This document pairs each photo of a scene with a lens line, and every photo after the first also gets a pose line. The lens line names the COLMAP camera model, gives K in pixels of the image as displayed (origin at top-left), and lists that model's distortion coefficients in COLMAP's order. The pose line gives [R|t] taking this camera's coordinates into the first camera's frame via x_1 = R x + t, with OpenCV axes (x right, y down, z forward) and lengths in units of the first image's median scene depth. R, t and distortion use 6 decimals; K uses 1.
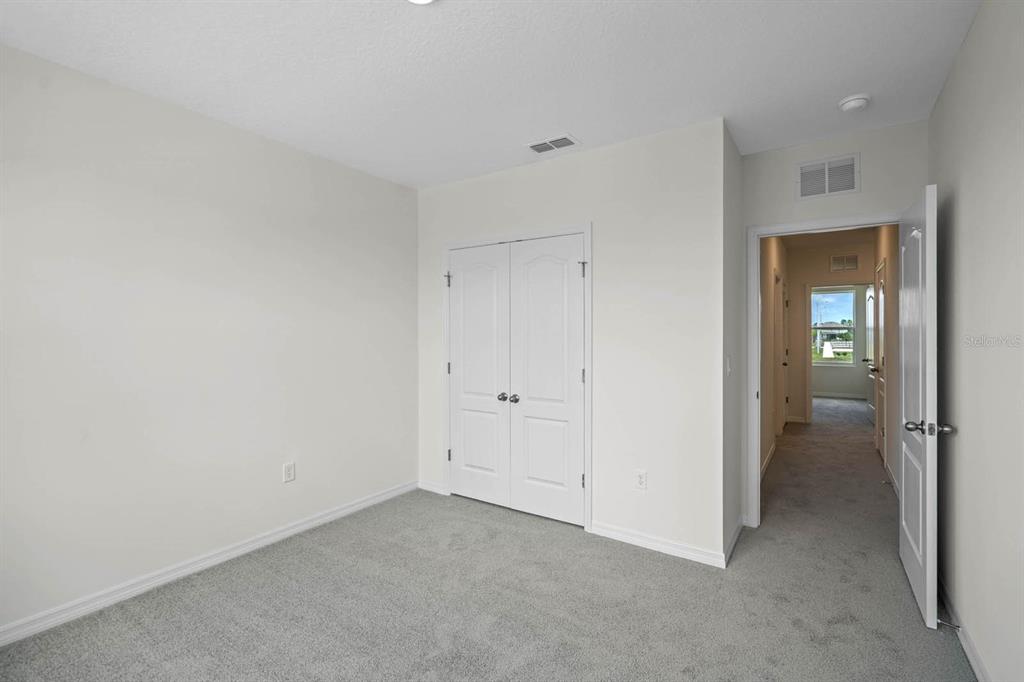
lens RADIAL K [[464.6, 0, 513.5], [0, 464.6, 332.6], [0, 0, 1]] dist [0.000429, 0.001350]
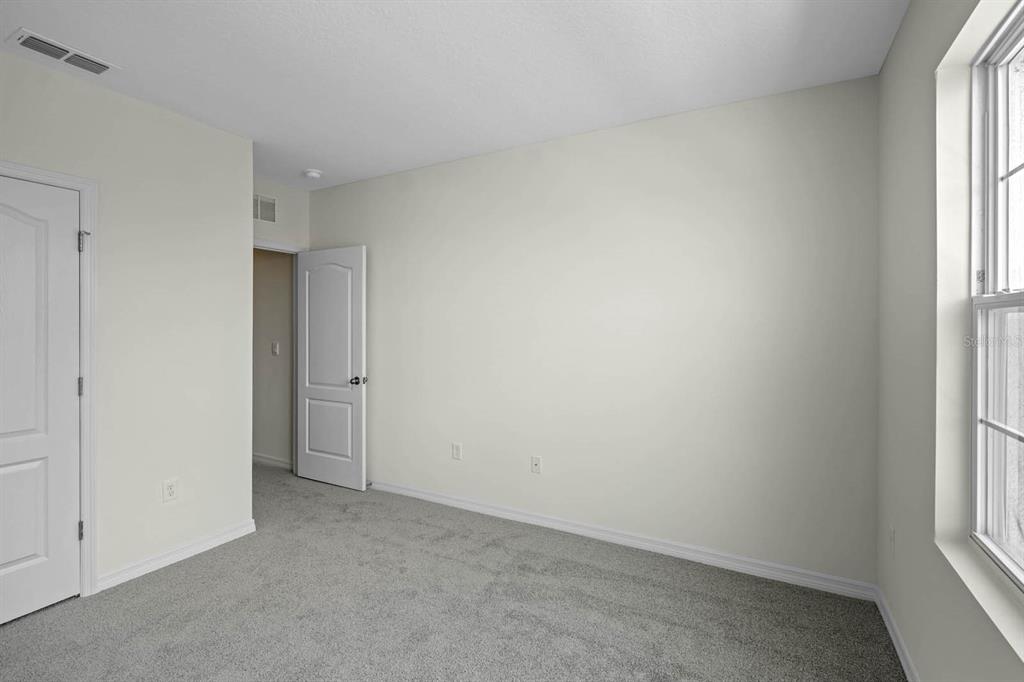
lens RADIAL K [[464.6, 0, 513.5], [0, 464.6, 332.6], [0, 0, 1]] dist [0.000429, 0.001350]
pose [[-0.076888, -0.009230, 0.996997, -0.704035], [0.010853, 0.999890, 0.010094, 0.009124], [-0.996981, 0.011596, -0.076780, 0.419180]]
